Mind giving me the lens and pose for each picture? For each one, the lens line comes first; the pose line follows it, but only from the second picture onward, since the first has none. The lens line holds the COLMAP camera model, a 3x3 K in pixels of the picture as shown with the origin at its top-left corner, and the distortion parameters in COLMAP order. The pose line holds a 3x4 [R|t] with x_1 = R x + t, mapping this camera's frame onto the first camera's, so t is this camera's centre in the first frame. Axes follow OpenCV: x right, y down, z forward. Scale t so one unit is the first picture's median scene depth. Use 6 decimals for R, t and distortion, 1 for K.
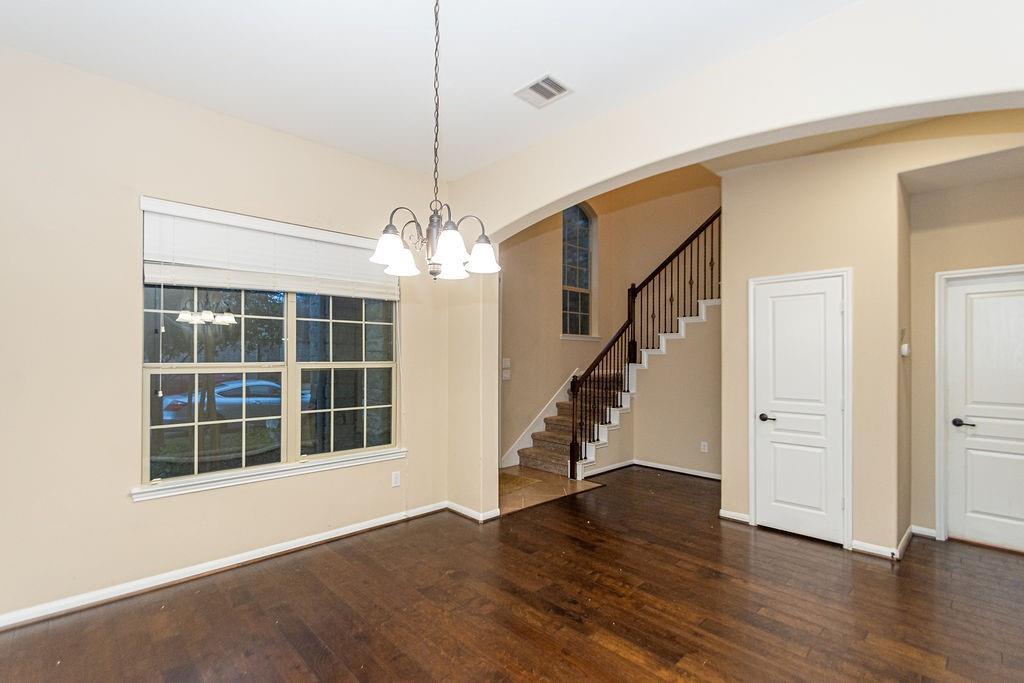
lens RADIAL K [[460.7, 0, 518.6], [0, 460.7, 356.5], [0, 0, 1]] dist [0.003194, -0.003909]
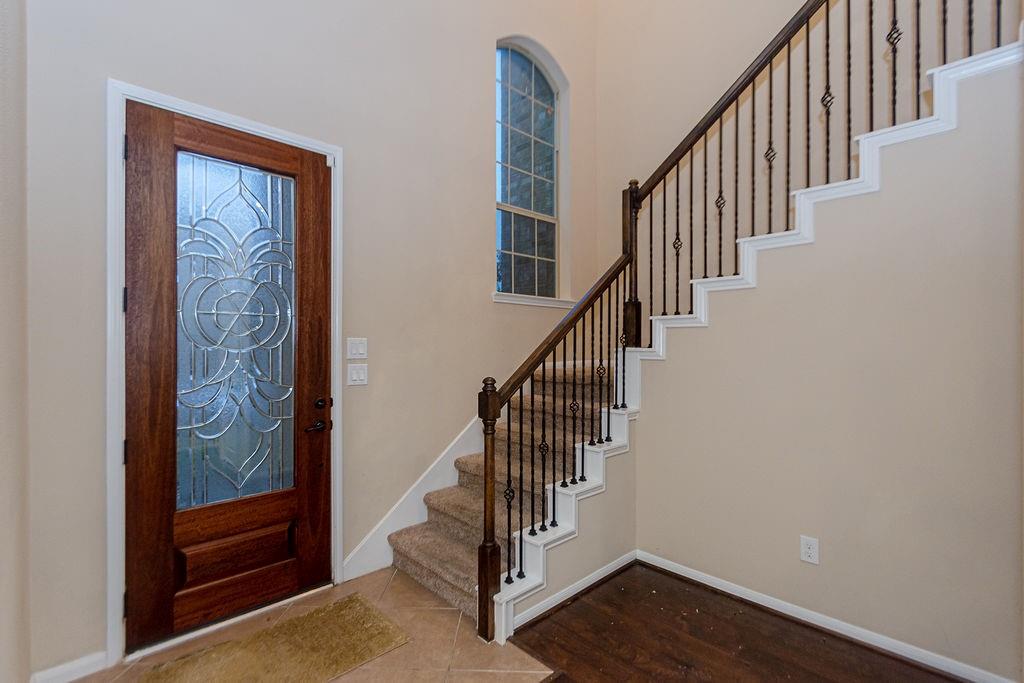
lens RADIAL K [[460.7, 0, 508.4], [0, 460.7, 346.6], [0, 0, 1]] dist [0.003194, -0.003909]
pose [[0.999672, -0.007024, -0.024637, 0.134745], [0.007160, 0.999960, 0.005436, 0.011553], [0.024598, -0.005610, 0.999682, 0.538790]]
